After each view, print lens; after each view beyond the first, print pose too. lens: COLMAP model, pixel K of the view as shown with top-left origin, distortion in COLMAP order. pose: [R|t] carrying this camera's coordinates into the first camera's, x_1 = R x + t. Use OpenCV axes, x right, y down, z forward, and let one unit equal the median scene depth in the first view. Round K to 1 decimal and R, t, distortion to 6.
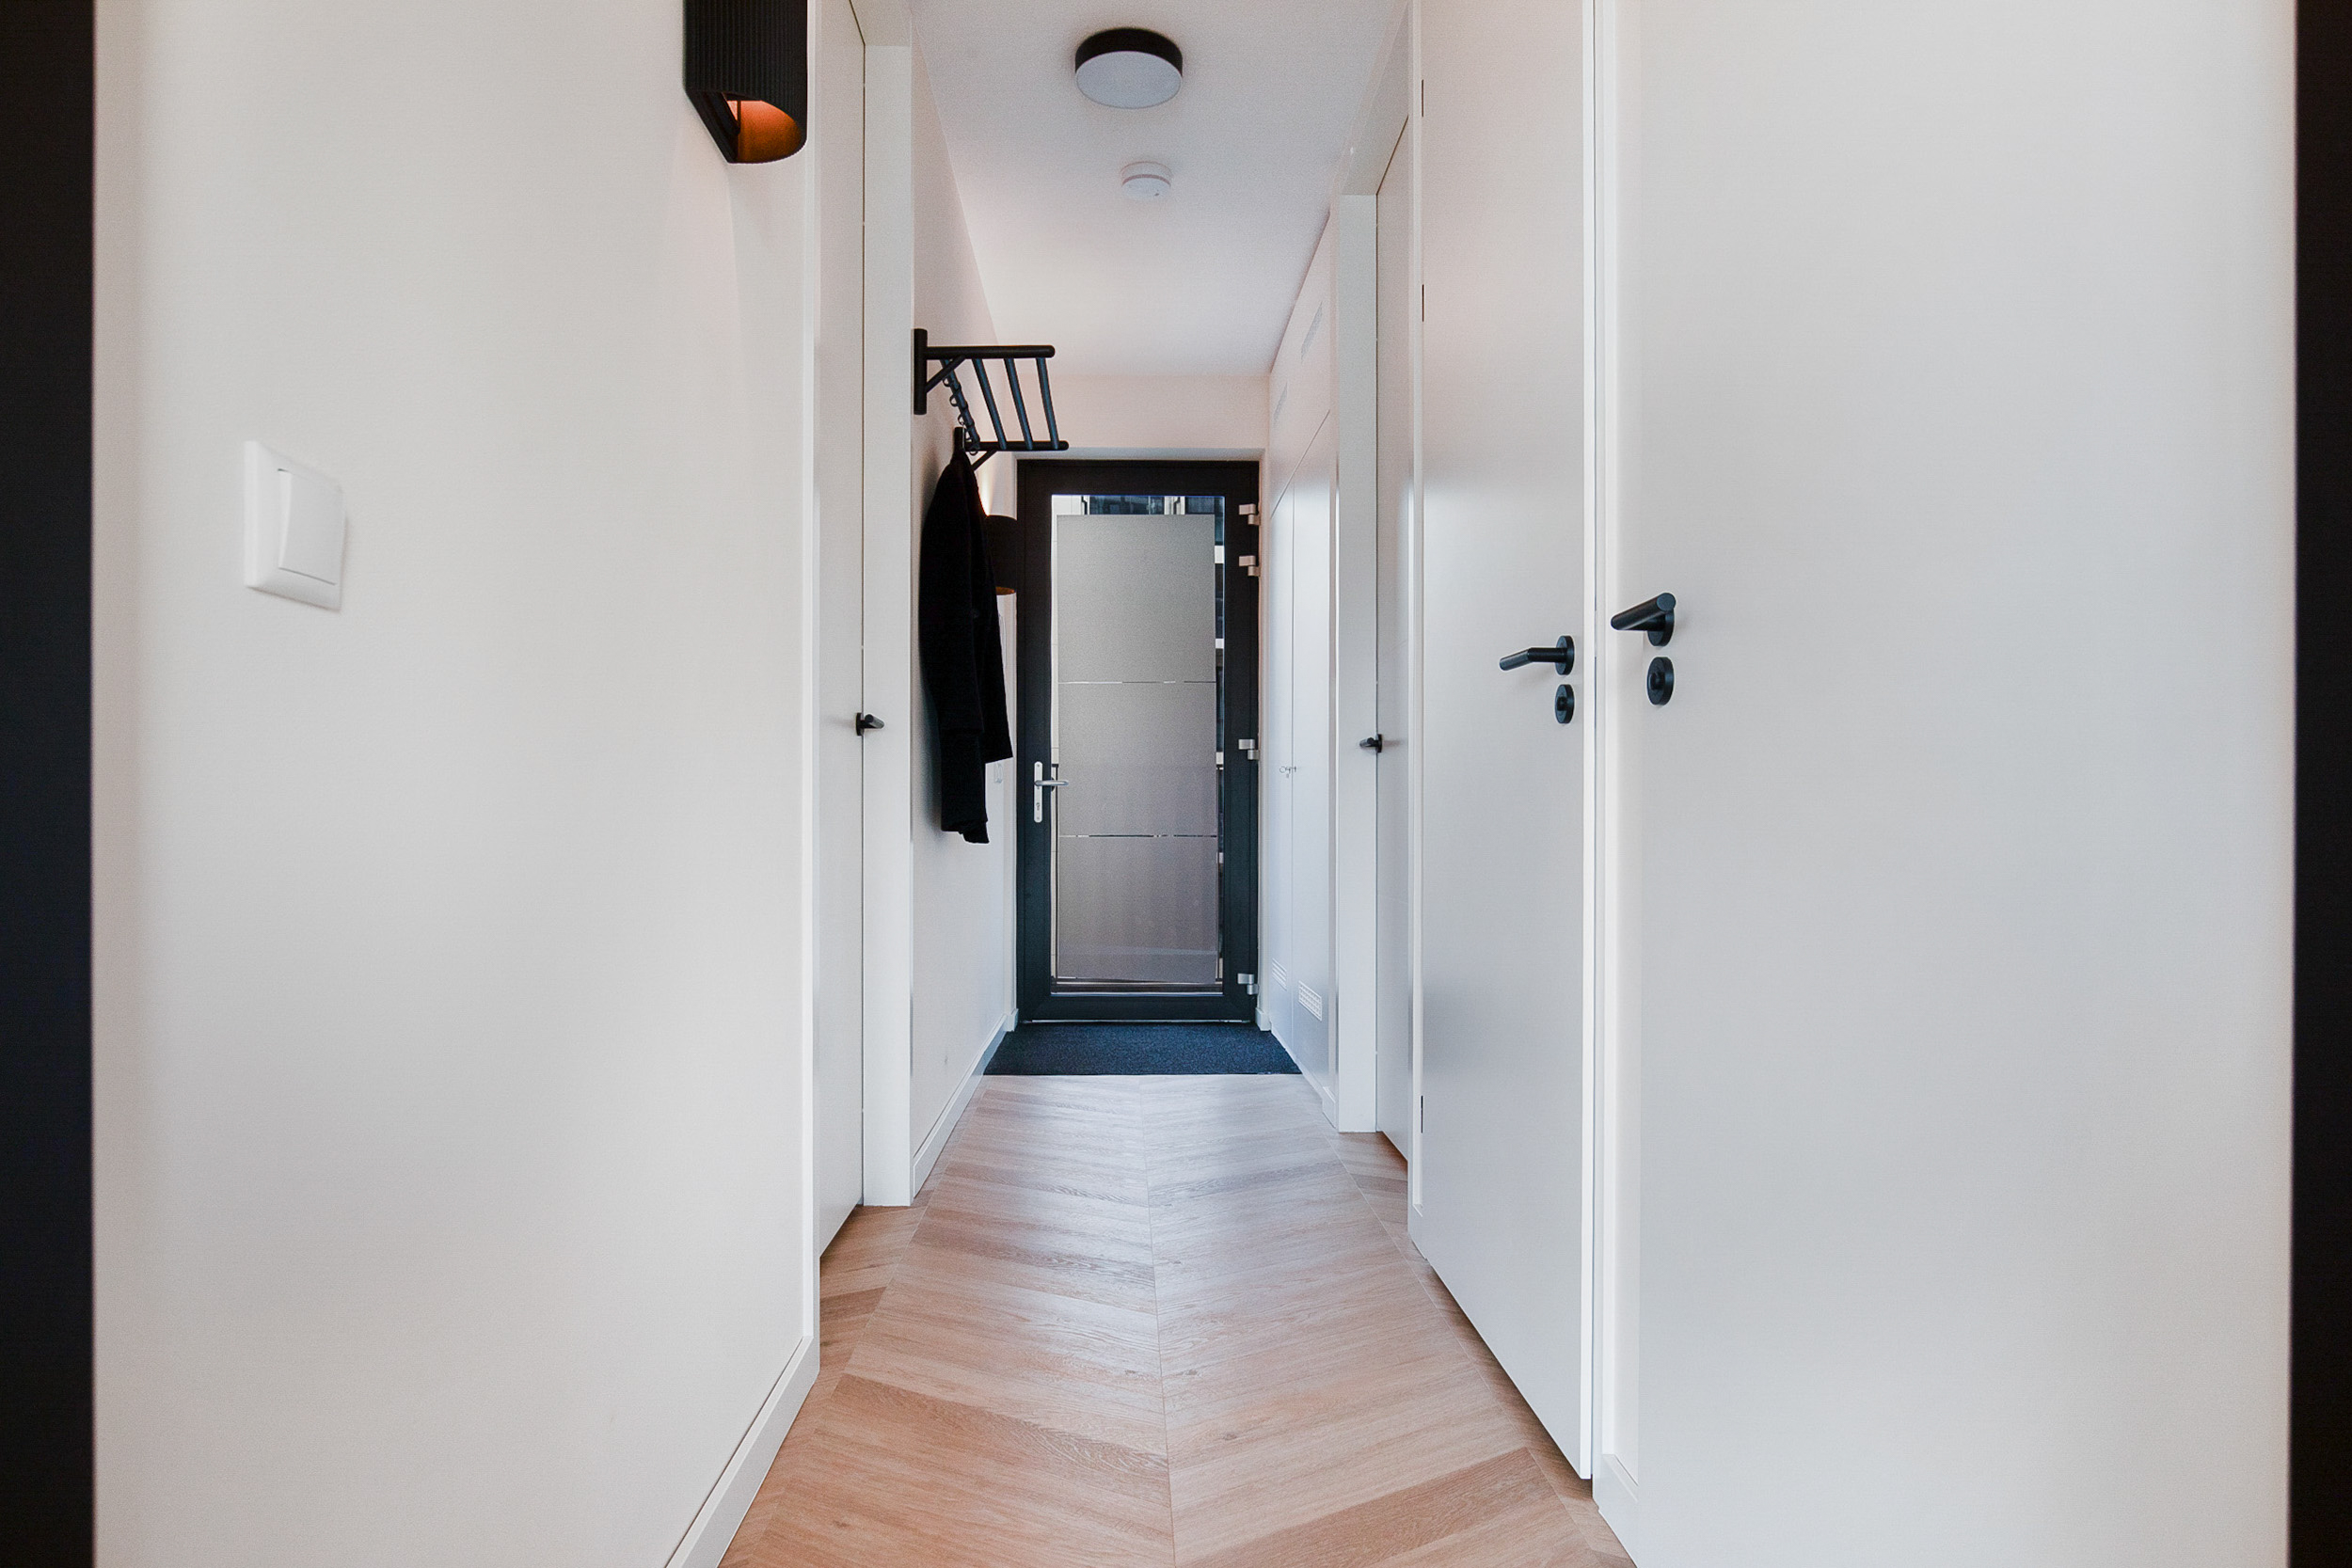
lens RADIAL K [[1372.5, 0, 1166.5], [0, 1372.5, 817.4], [0, 0, 1]] dist [-0.014993, -0.000691]
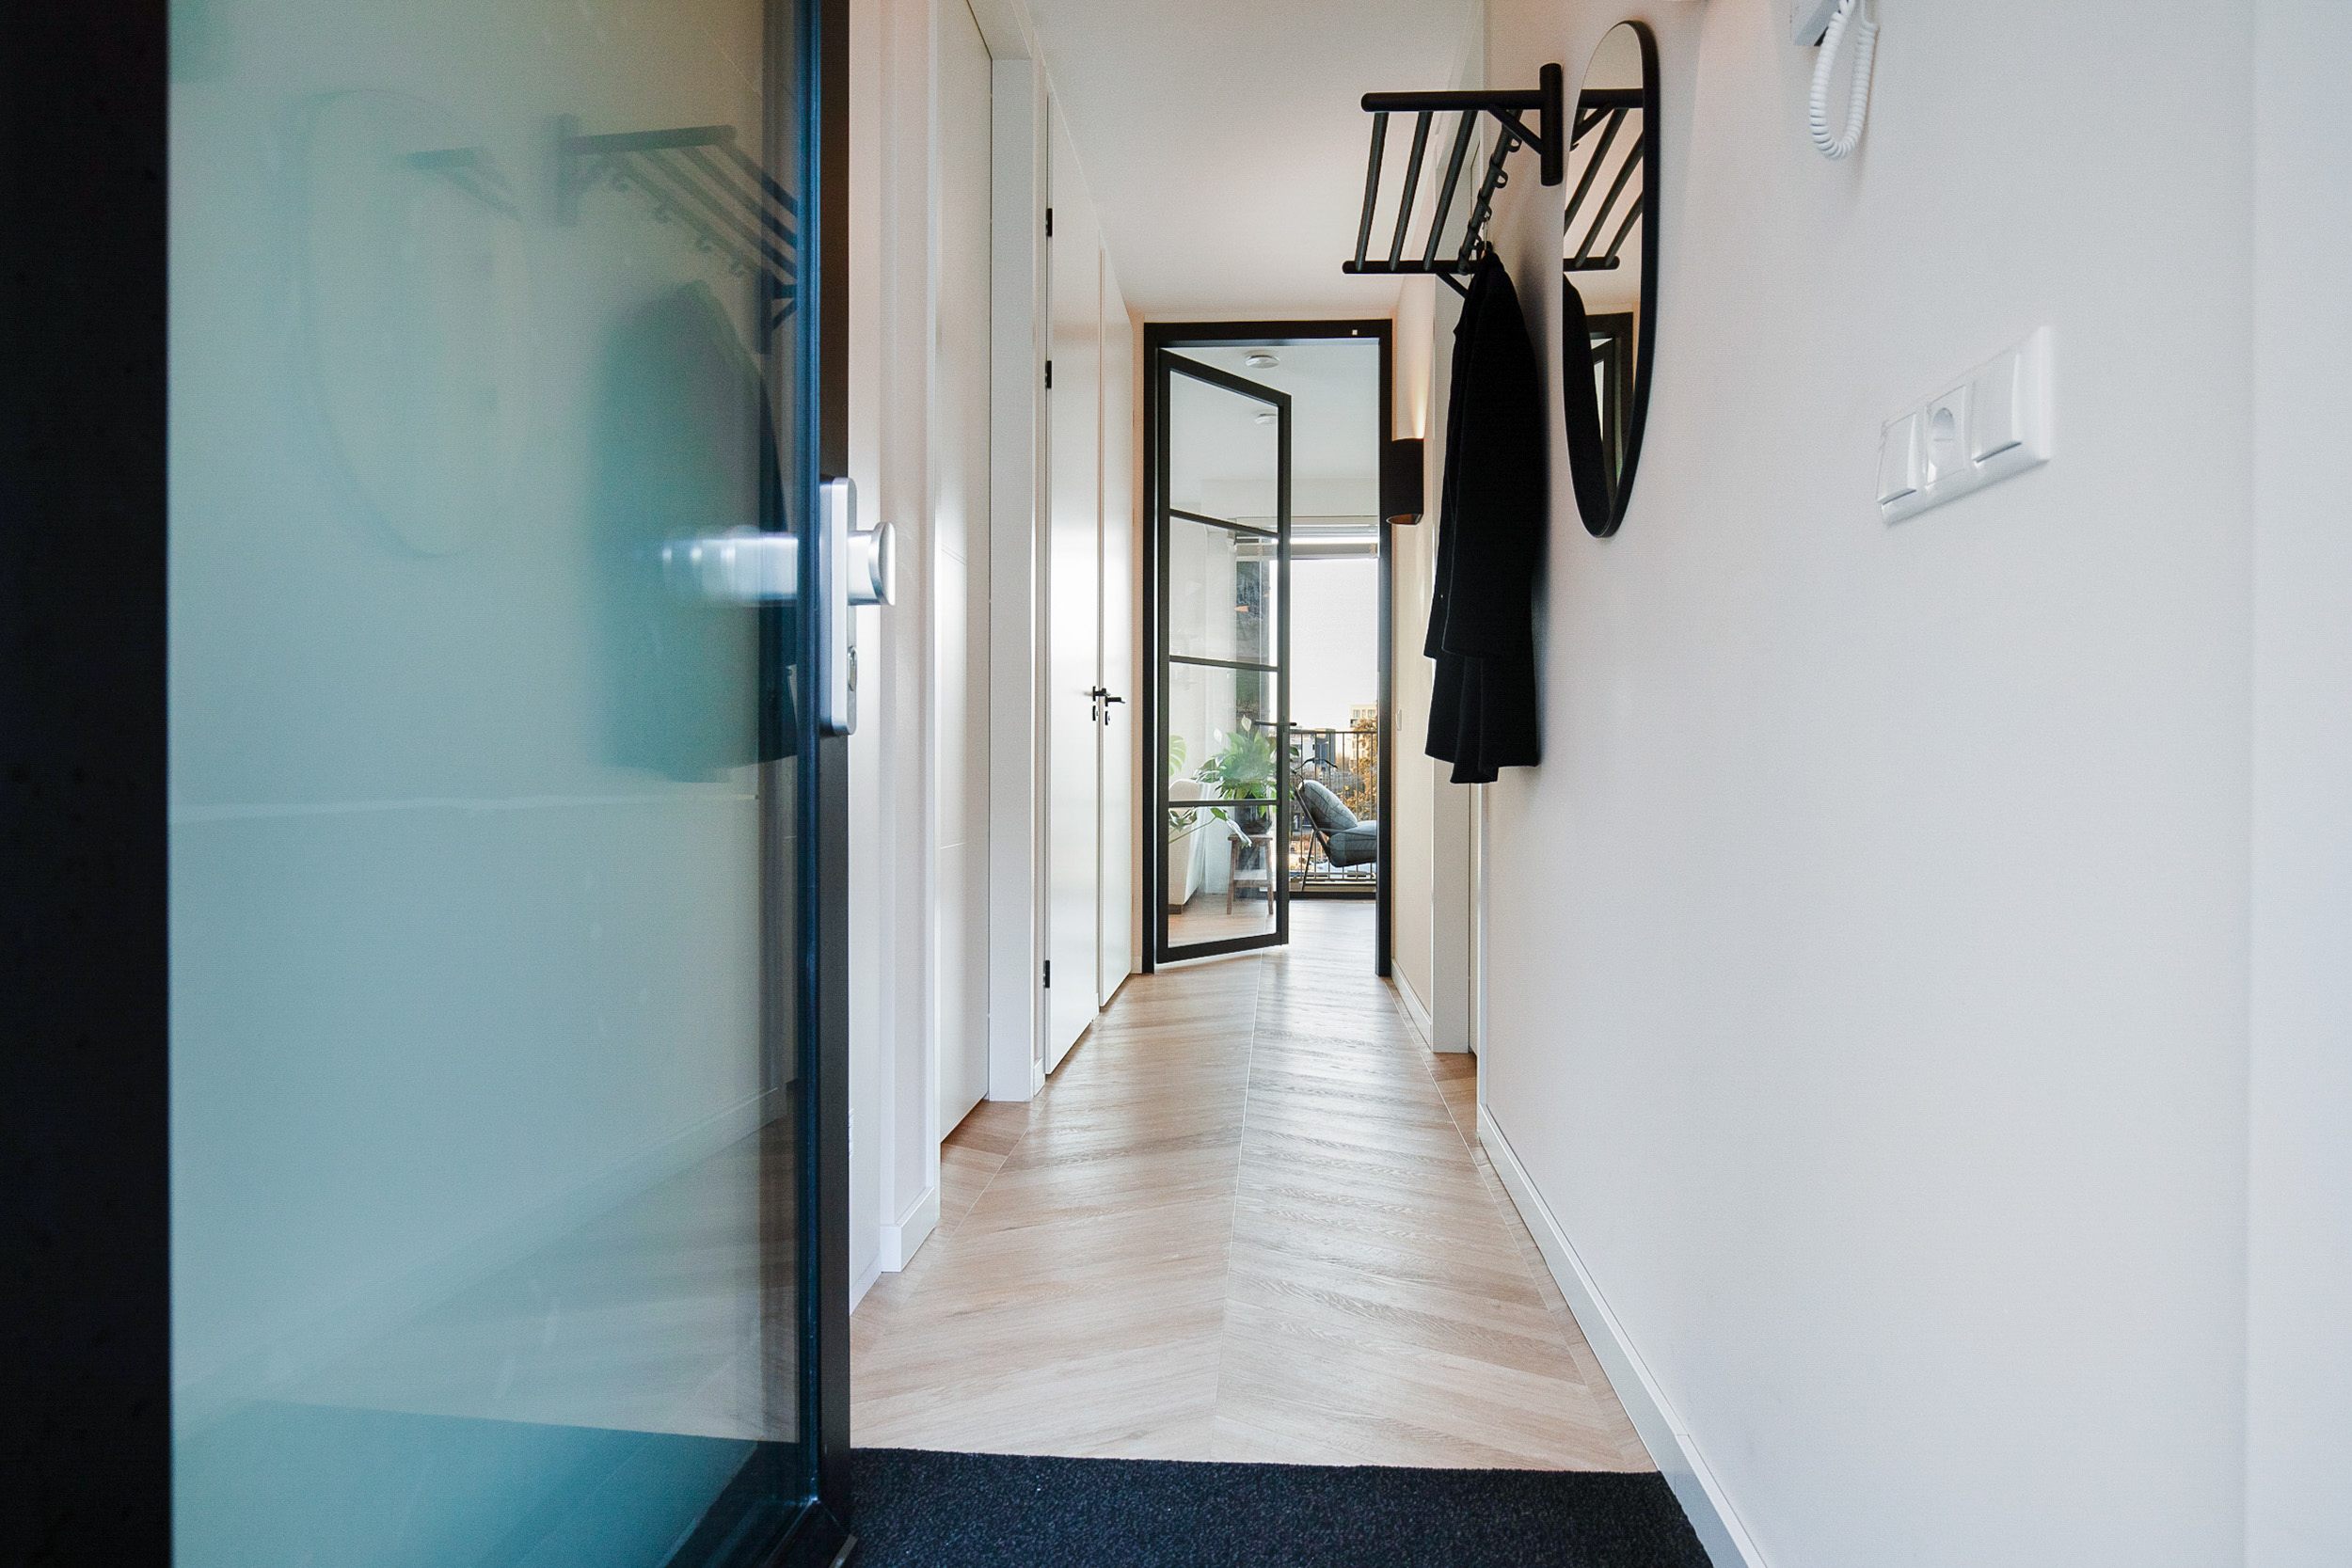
lens RADIAL K [[1404.5, 0, 1181.4], [0, 1404.5, 793.7], [0, 0, 1]] dist [-0.003658, -0.000665]
pose [[-0.994893, -0.004507, 0.100838, -0.040523], [-0.003405, 0.999933, 0.011096, 0.010253], [-0.100881, 0.010696, -0.994841, 1.150419]]
